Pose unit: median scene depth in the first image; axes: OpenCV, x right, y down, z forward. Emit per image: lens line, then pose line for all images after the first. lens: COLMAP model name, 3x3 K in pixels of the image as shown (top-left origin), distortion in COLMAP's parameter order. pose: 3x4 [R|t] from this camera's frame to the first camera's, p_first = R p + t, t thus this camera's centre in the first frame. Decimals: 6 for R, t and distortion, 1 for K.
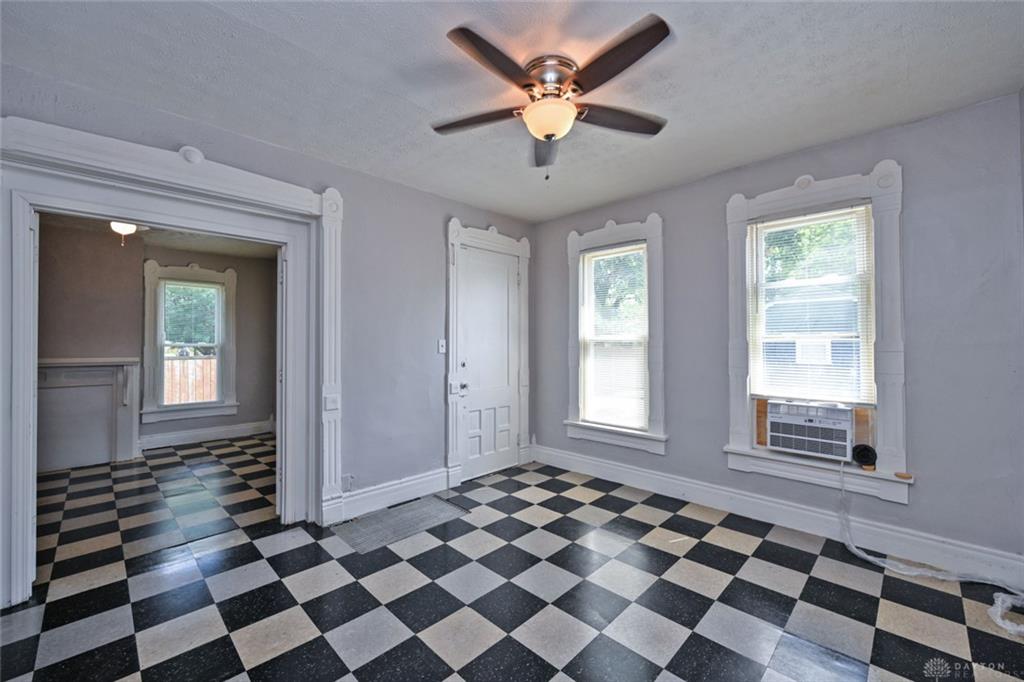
lens RADIAL K [[405.5, 0, 509.3], [0, 405.5, 341.9], [0, 0, 1]] dist [-0.001691, -0.000154]
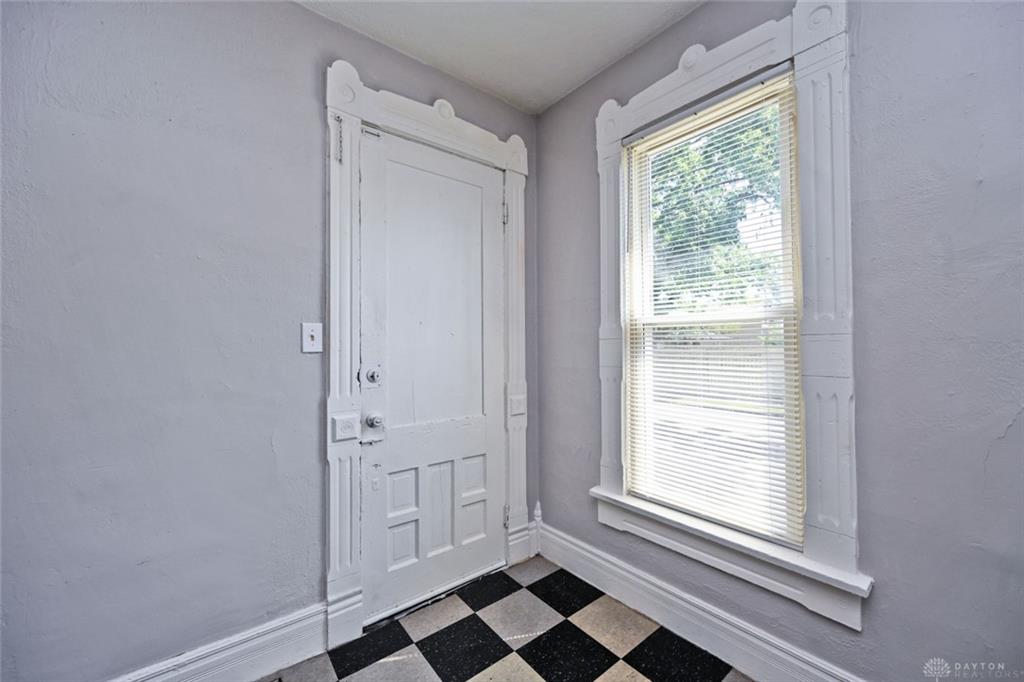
lens RADIAL K [[405.5, 0, 509.3], [0, 405.5, 341.9], [0, 0, 1]] dist [-0.001691, -0.000154]
pose [[0.993138, -0.005604, -0.116815, 0.097901], [0.005423, 0.999984, -0.001863, 0.016223], [0.116823, 0.001217, 0.993152, 0.516928]]
